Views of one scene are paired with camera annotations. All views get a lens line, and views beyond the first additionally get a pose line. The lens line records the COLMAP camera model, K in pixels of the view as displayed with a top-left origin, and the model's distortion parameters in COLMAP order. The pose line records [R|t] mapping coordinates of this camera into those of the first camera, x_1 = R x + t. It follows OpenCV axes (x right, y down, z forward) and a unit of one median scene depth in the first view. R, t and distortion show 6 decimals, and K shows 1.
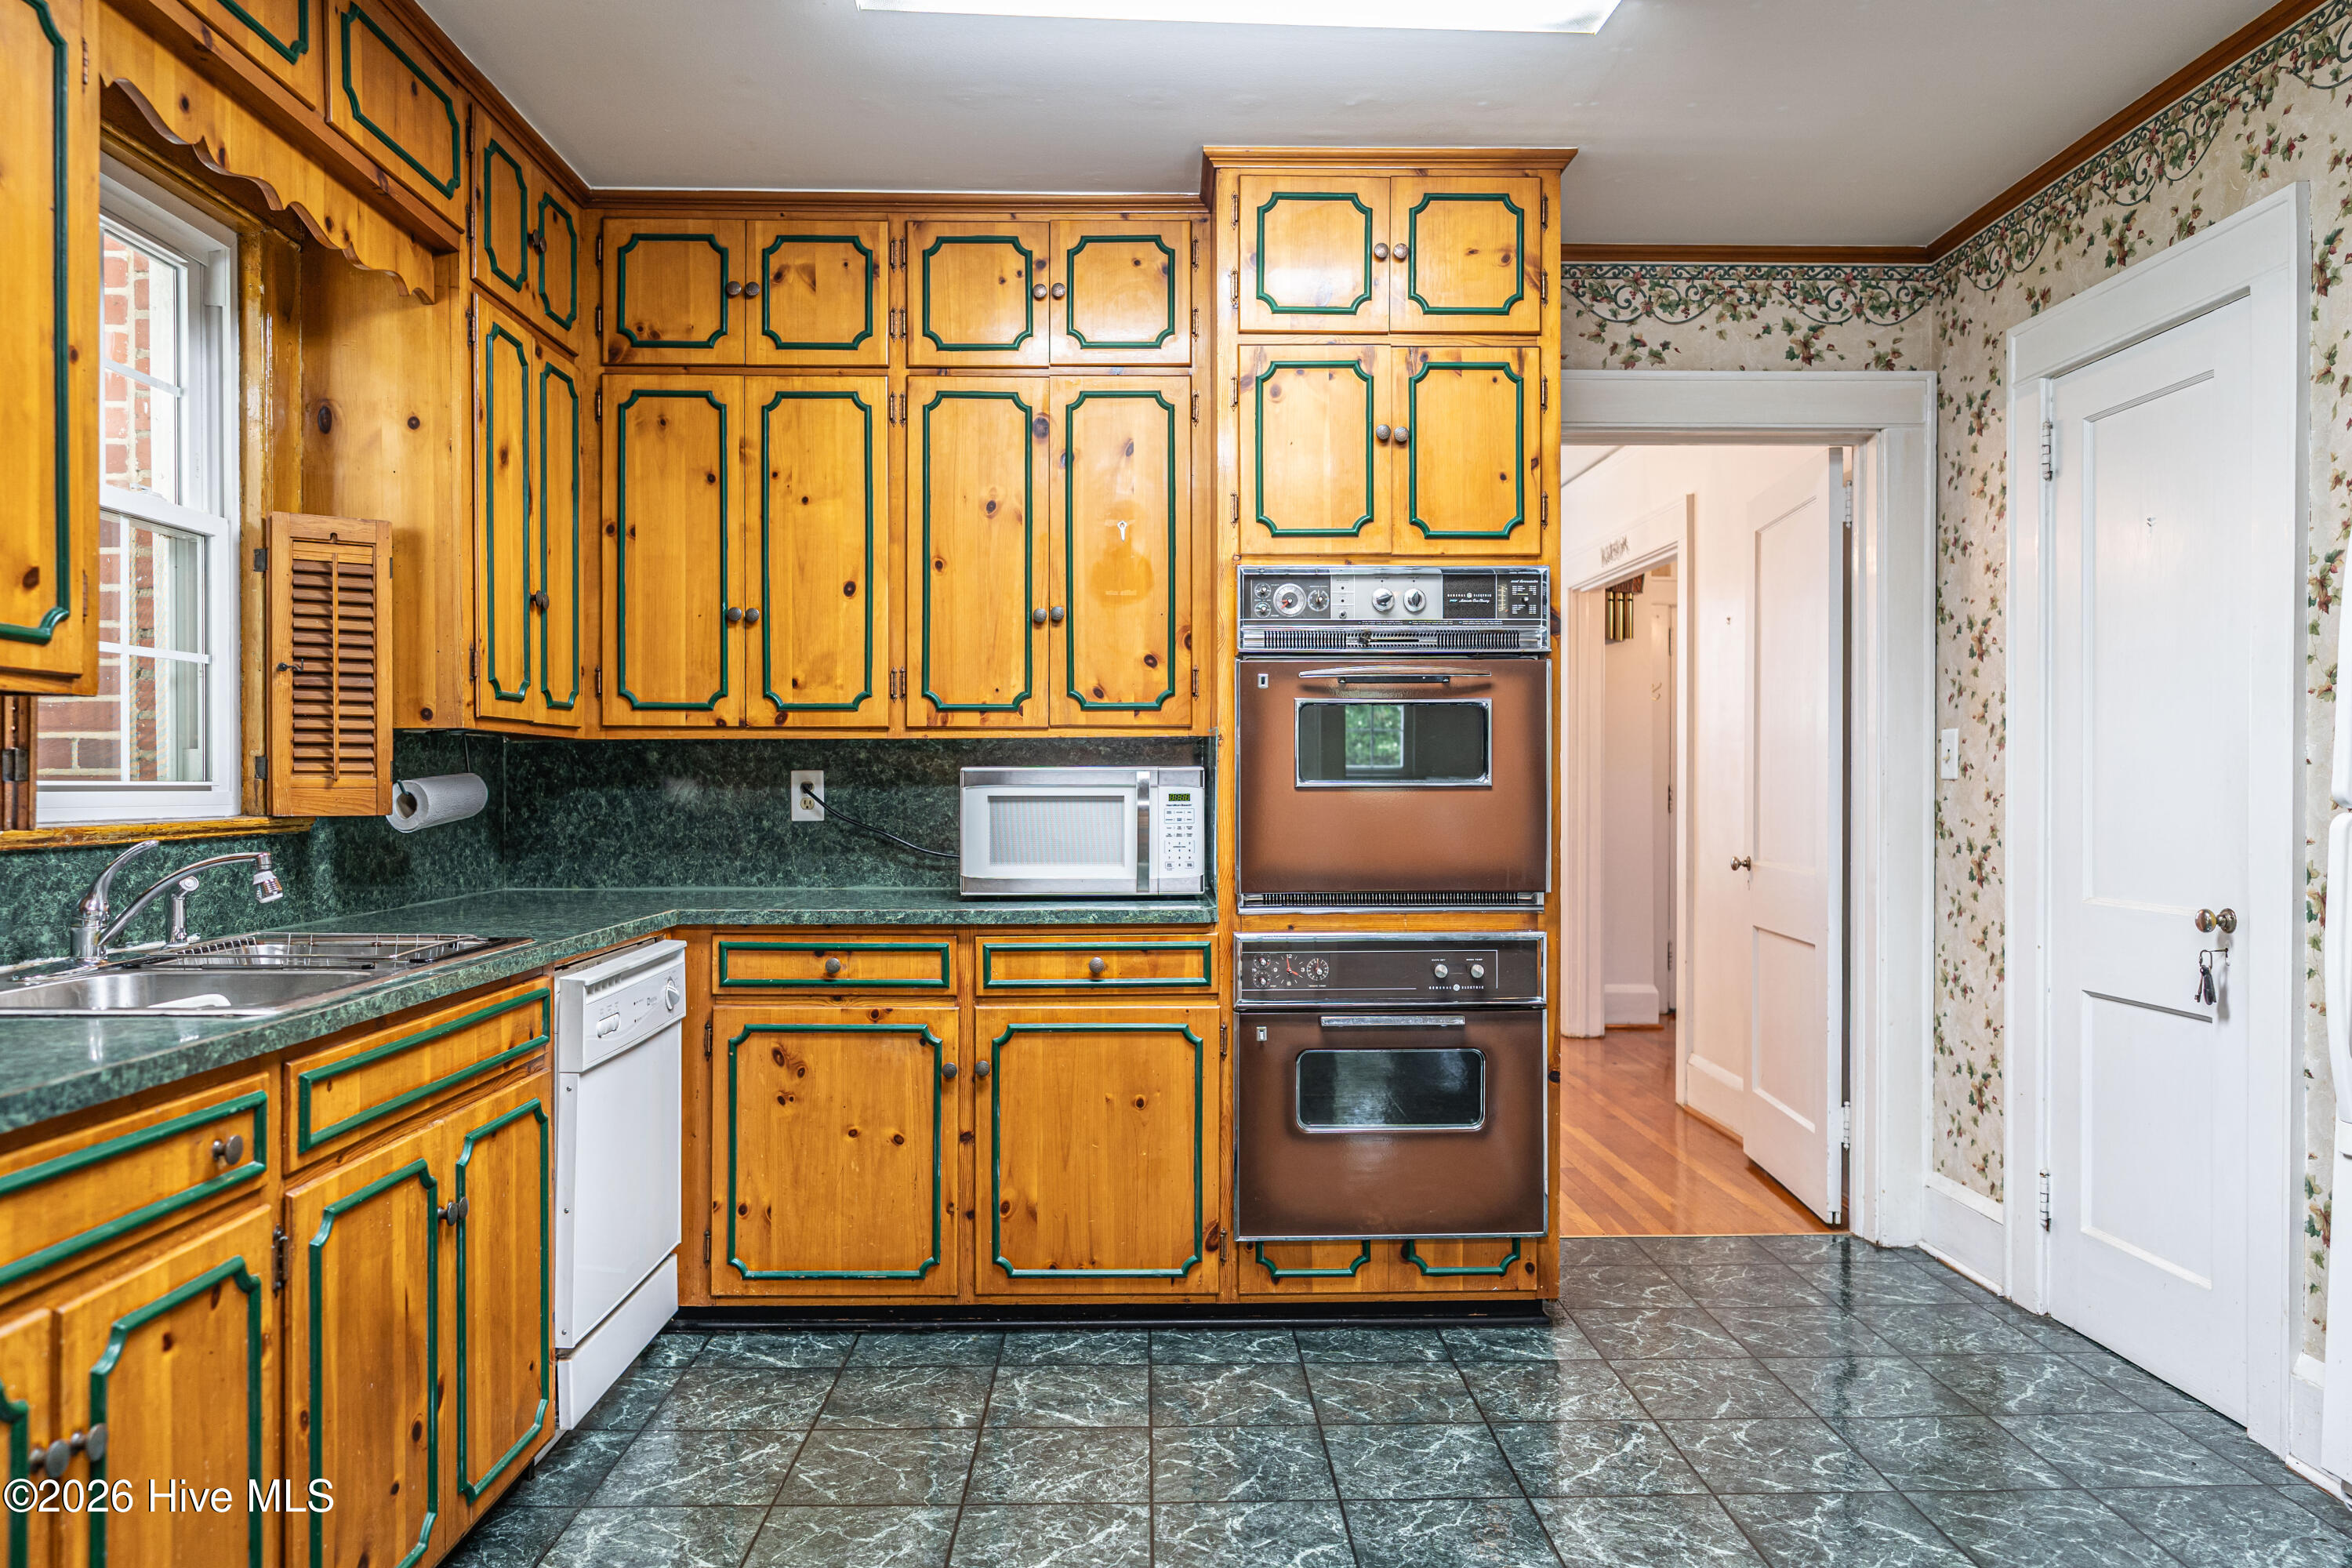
lens RADIAL K [[1568.2, 0, 1163.7], [0, 1568.2, 799.4], [0, 0, 1]] dist [-0.005514, 0.008137]
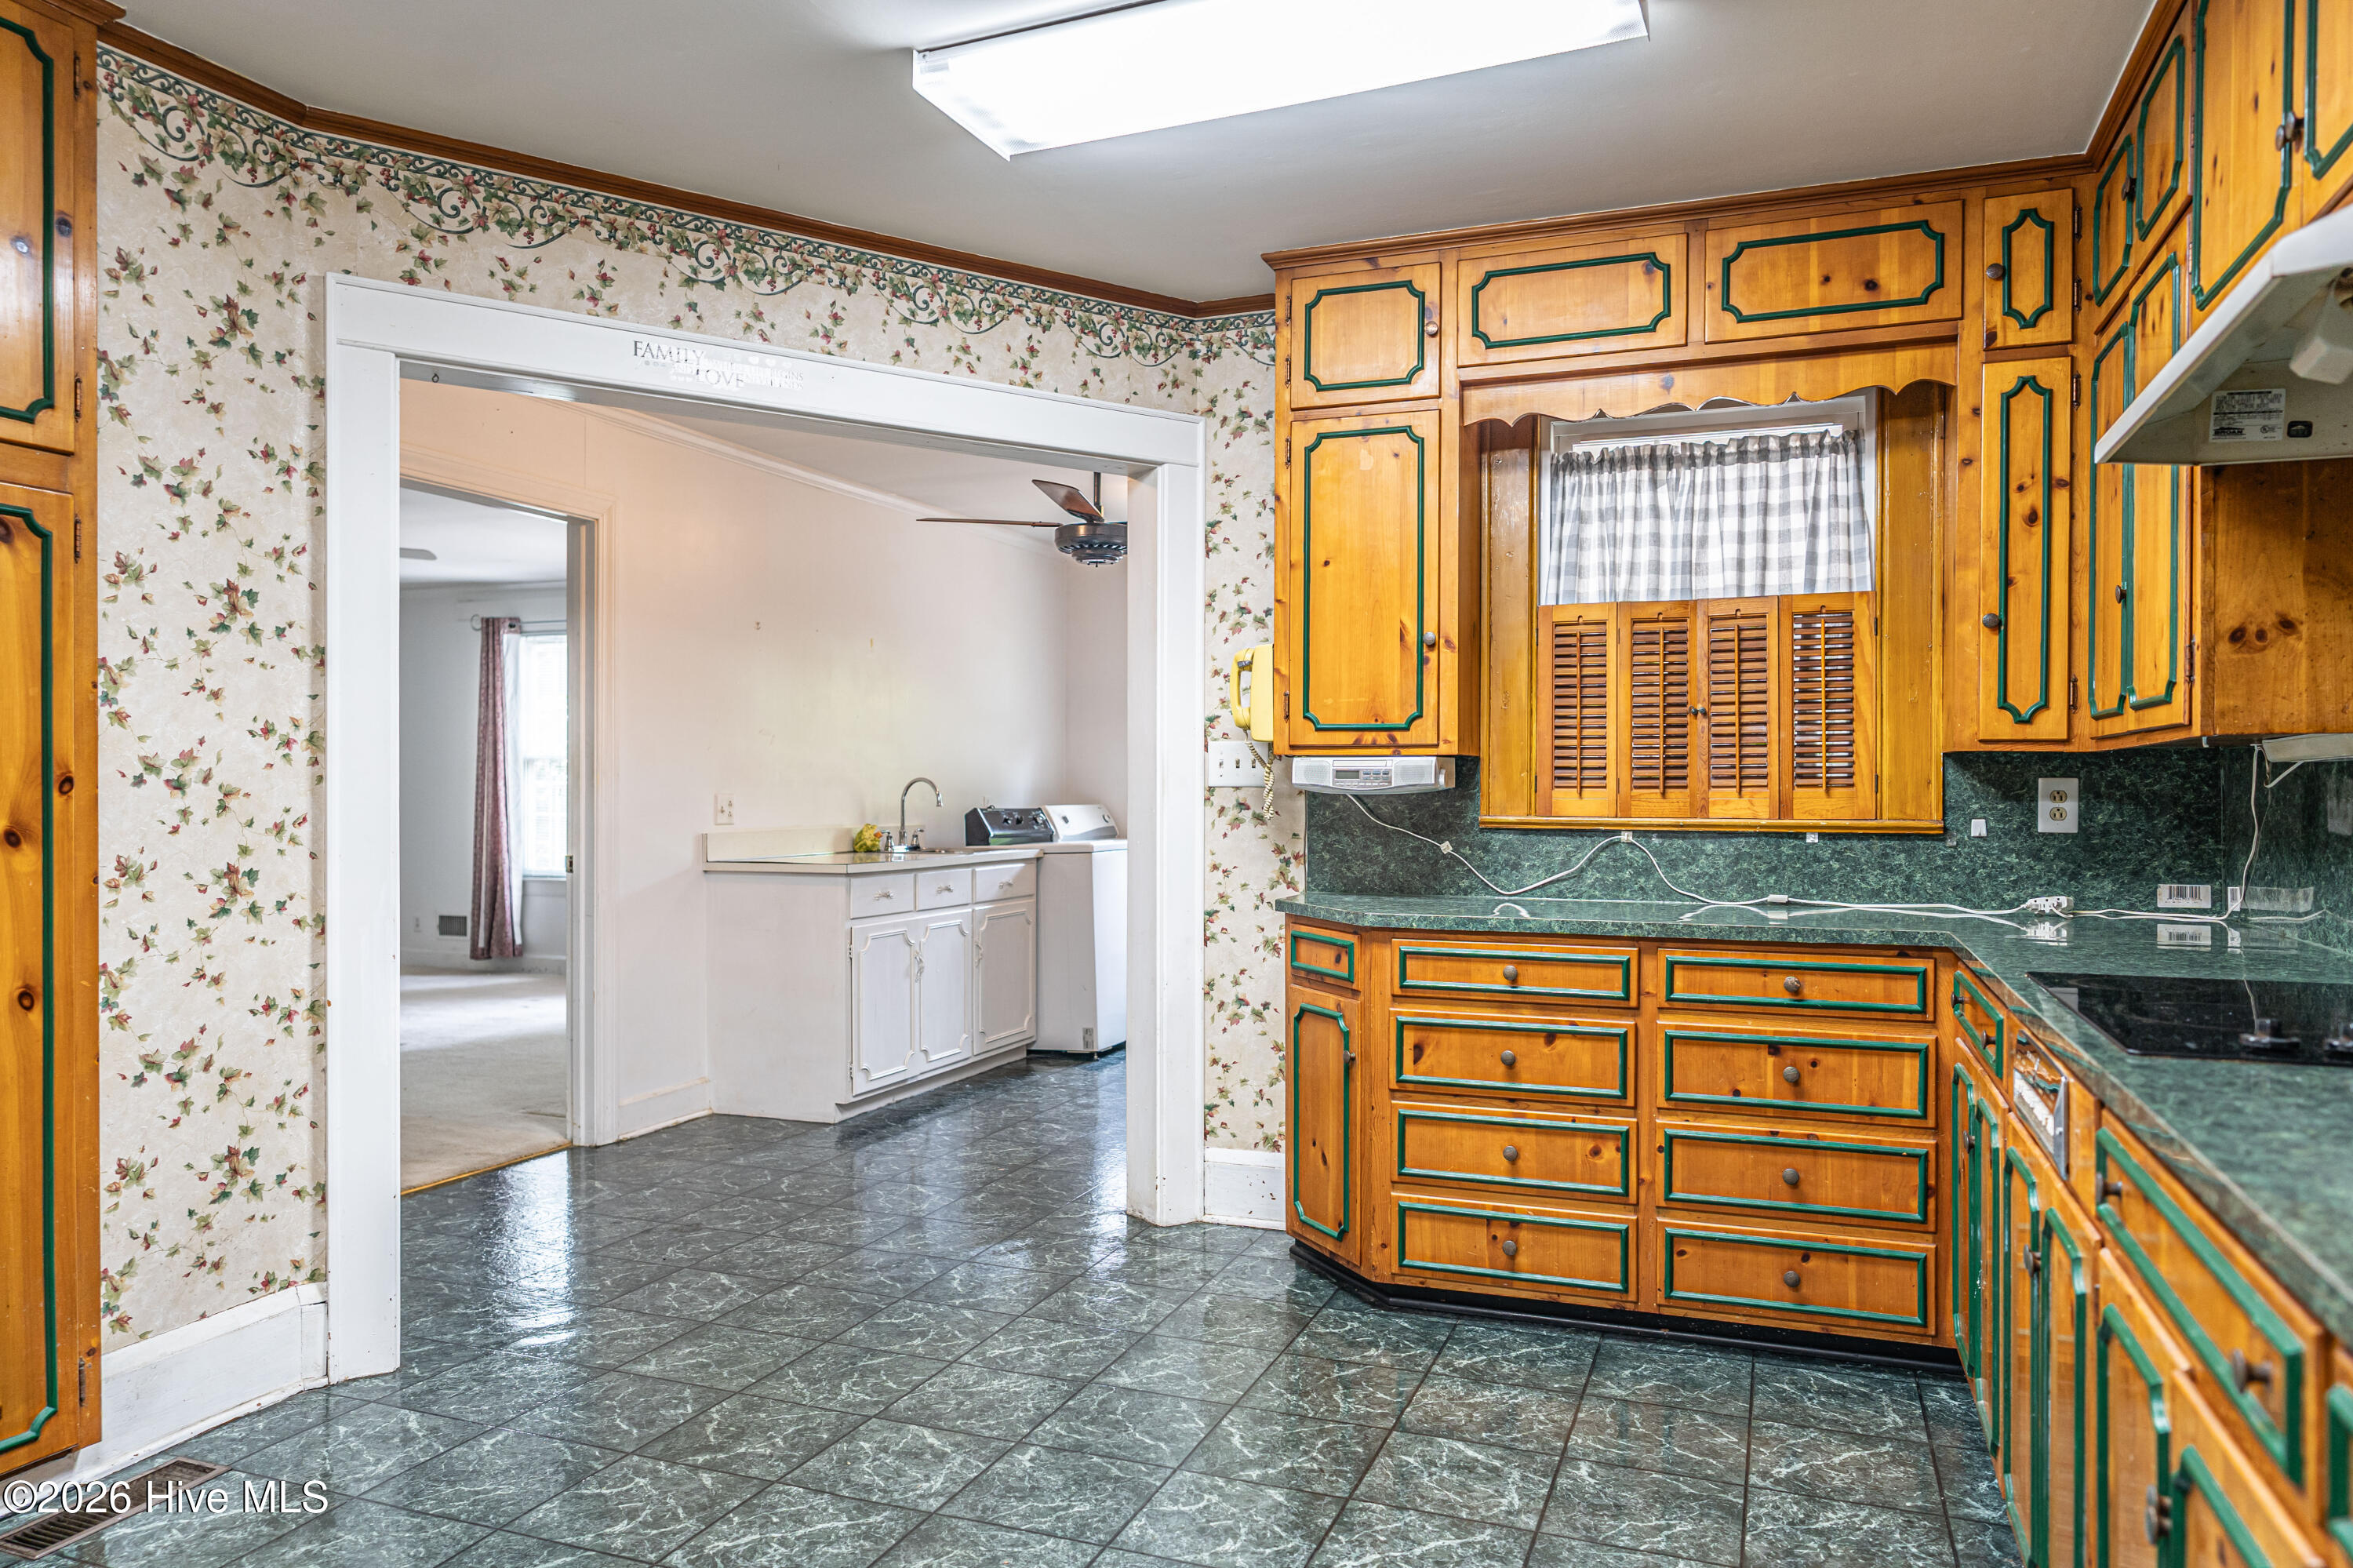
lens RADIAL K [[1568.9, 0, 1164.2], [0, 1568.9, 799.4], [0, 0, 1]] dist [-0.005514, 0.008137]
pose [[-0.924283, -0.004187, 0.381685, -0.253577], [0.000849, 0.999915, 0.013023, -0.022707], [-0.381707, 0.012361, -0.924201, 1.954348]]
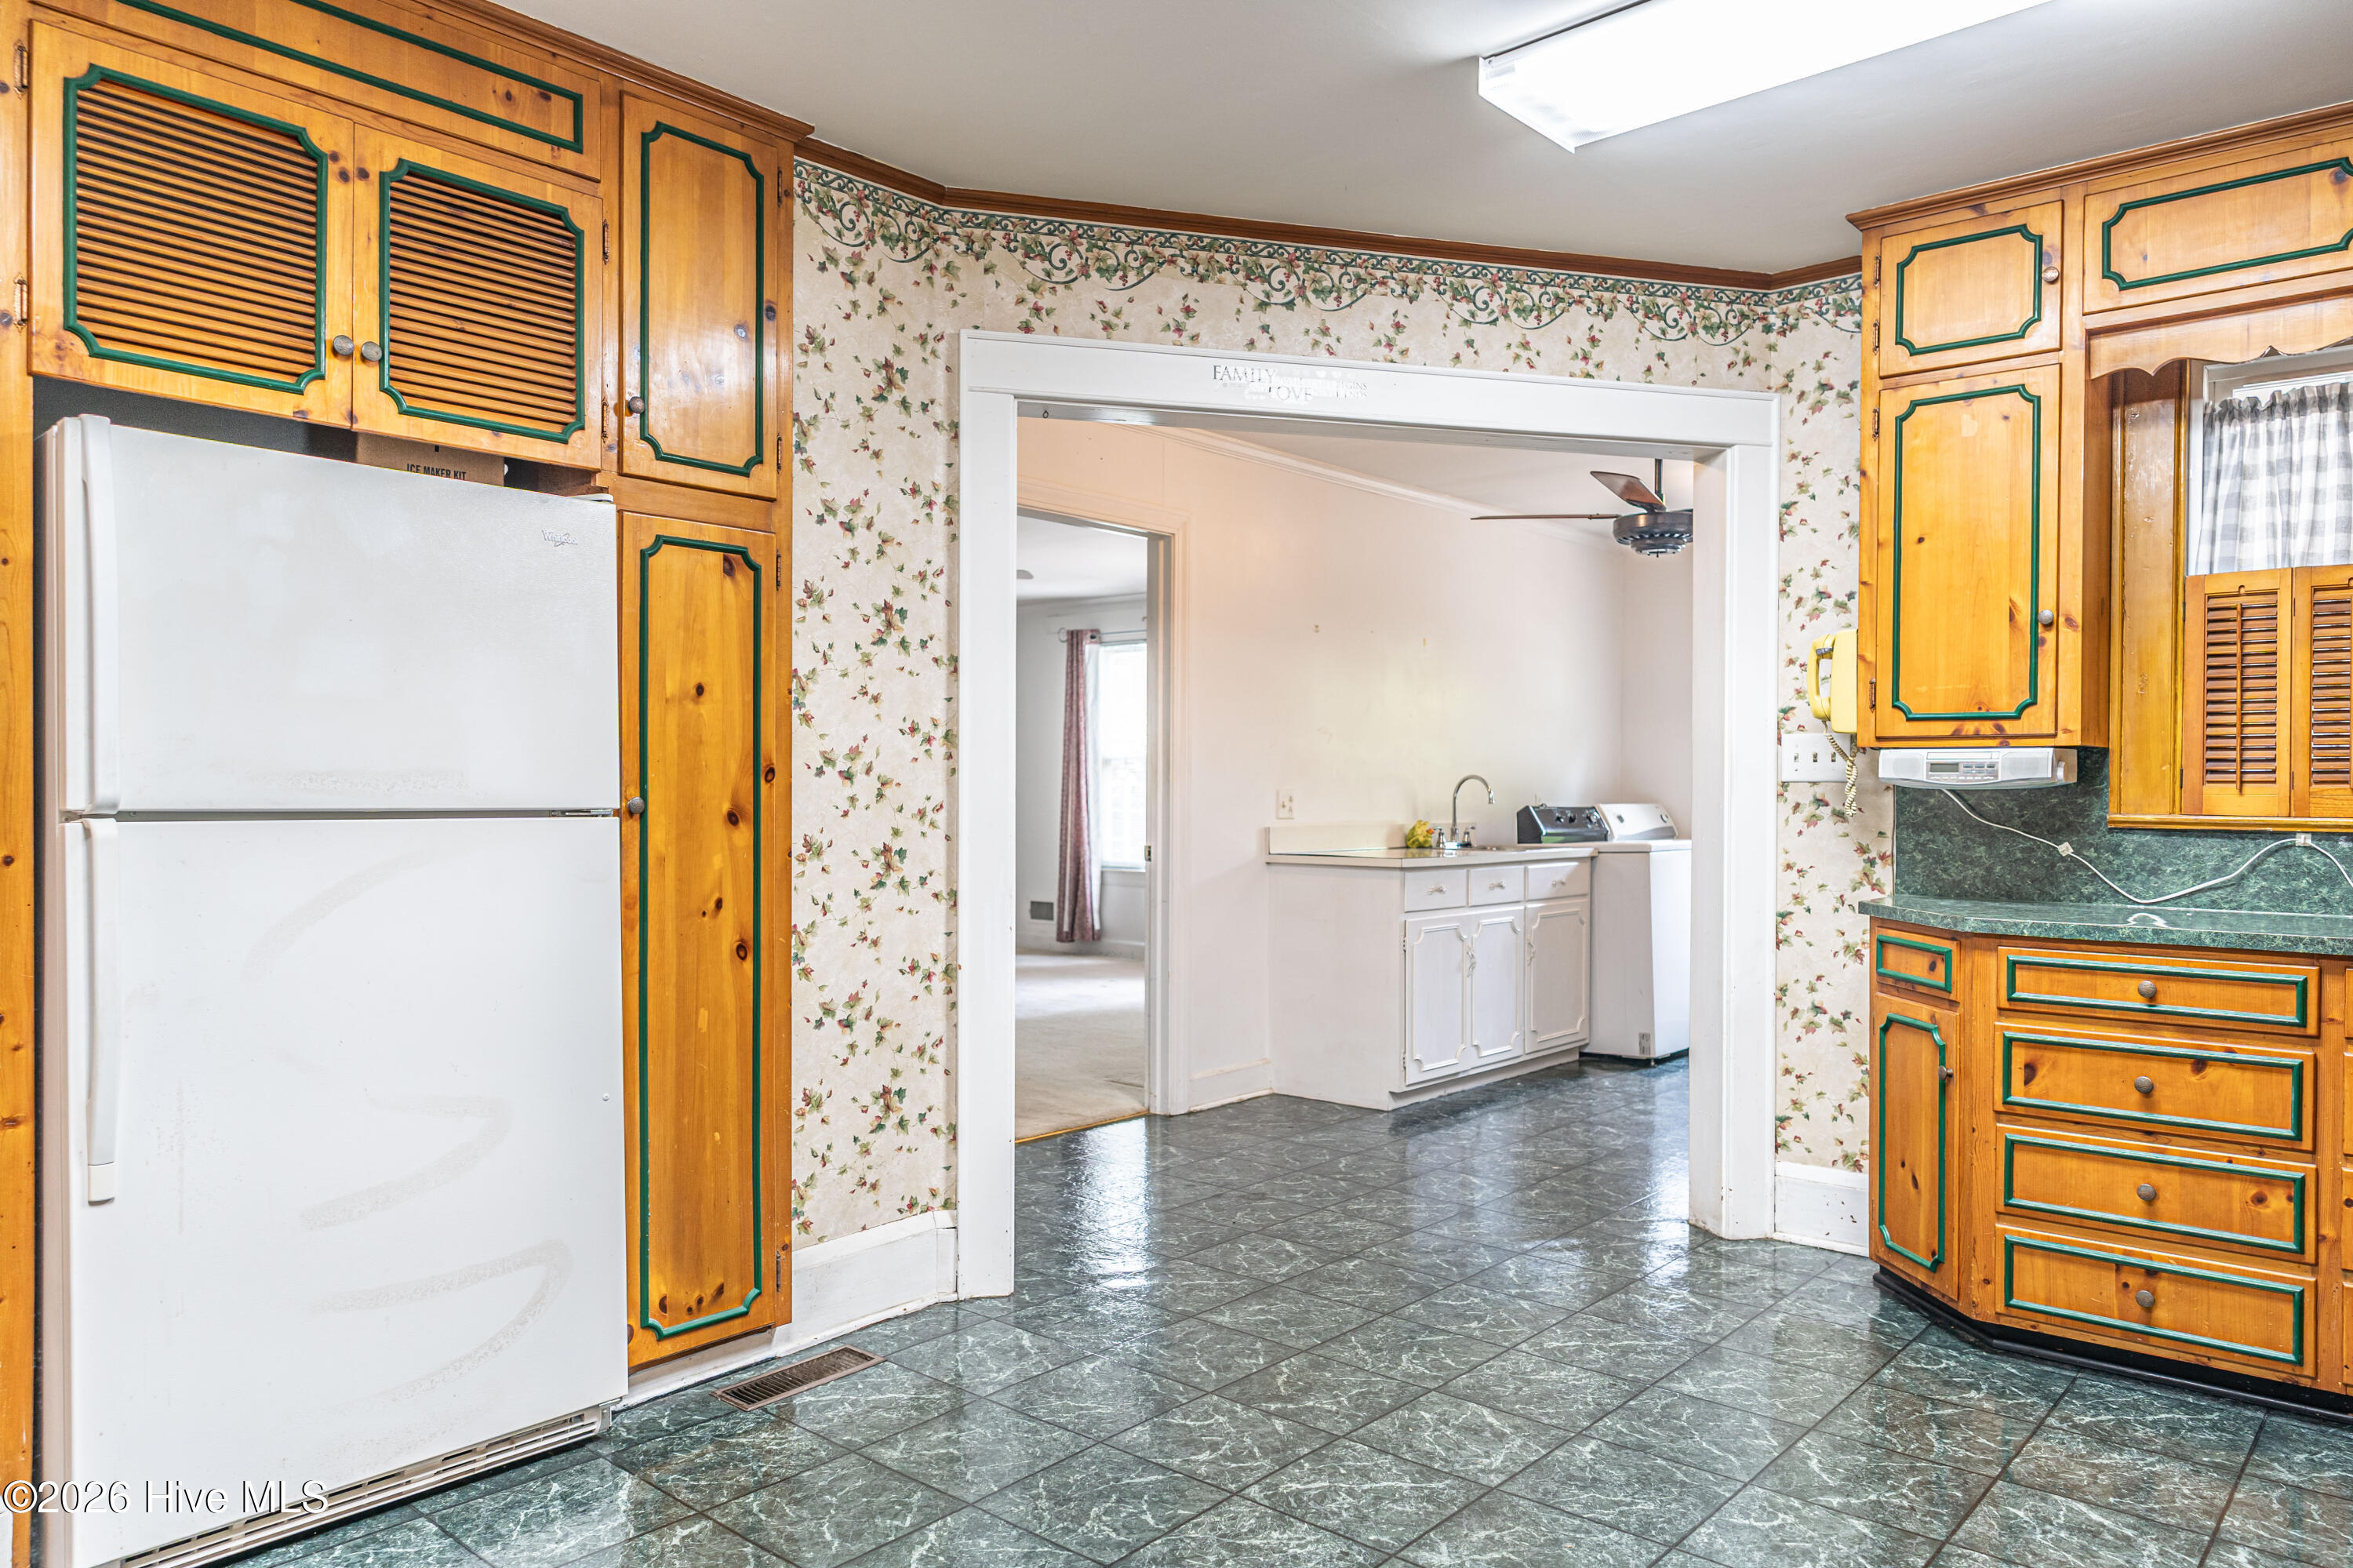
lens RADIAL K [[1568.9, 0, 1164.2], [0, 1568.9, 799.4], [0, 0, 1]] dist [-0.005514, 0.008137]
pose [[-0.742547, -0.007627, 0.669750, -0.257604], [-0.000126, 0.999937, 0.011247, -0.015588], [-0.669794, 0.008267, -0.742501, 1.984822]]
